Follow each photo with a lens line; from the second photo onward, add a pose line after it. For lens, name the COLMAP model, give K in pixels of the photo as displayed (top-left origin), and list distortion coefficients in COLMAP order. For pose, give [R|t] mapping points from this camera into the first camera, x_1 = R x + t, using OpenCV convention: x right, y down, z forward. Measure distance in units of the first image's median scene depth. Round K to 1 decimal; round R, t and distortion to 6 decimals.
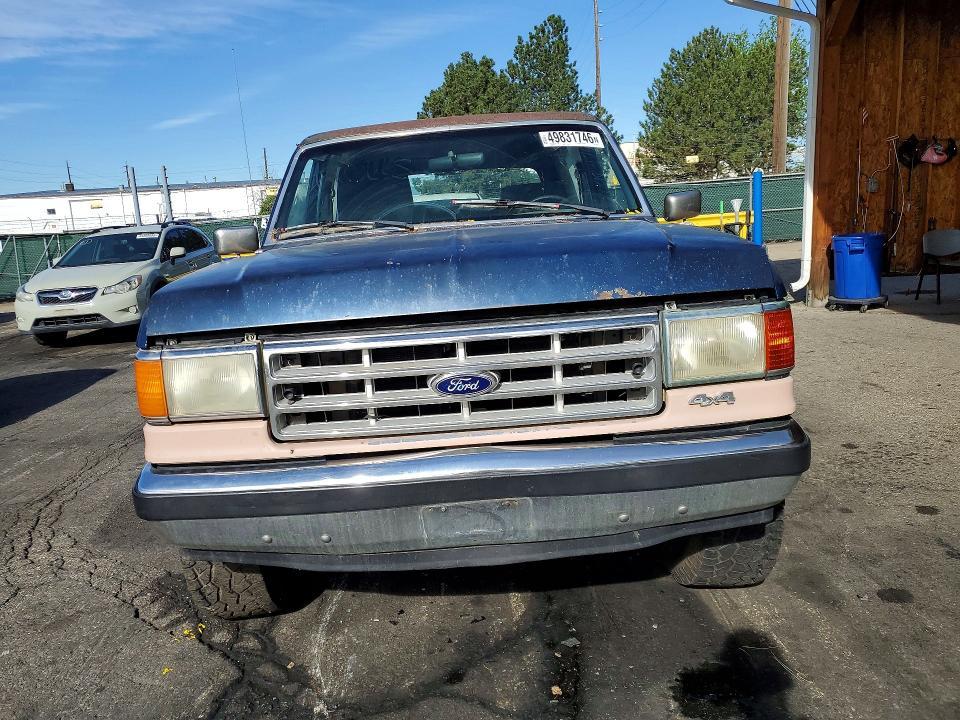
lens RADIAL K [[753.4, 0, 480.3], [0, 753.4, 359.5], [0, 0, 1]] dist [0.010638, 0.012017]
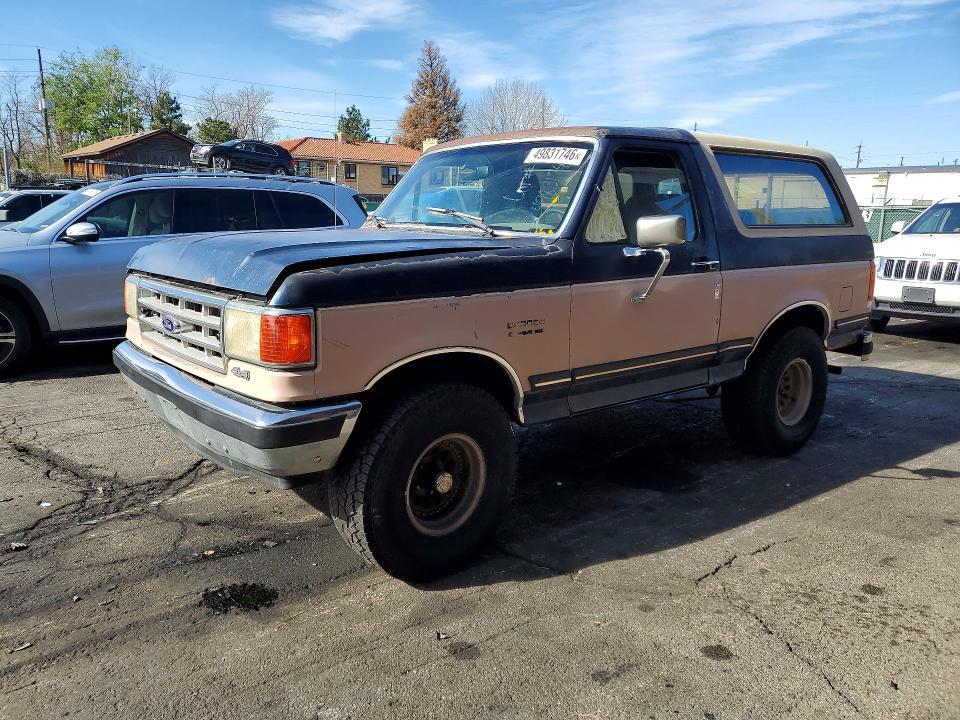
lens RADIAL K [[793.2, 0, 477.7], [0, 793.2, 361.0], [0, 0, 1]] dist [0.004445, 0.000823]
pose [[0.596860, 0.220685, -0.771399, 0.956038], [-0.206289, 0.971318, 0.118265, -0.127237], [0.775373, 0.088544, 0.625265, 0.271570]]
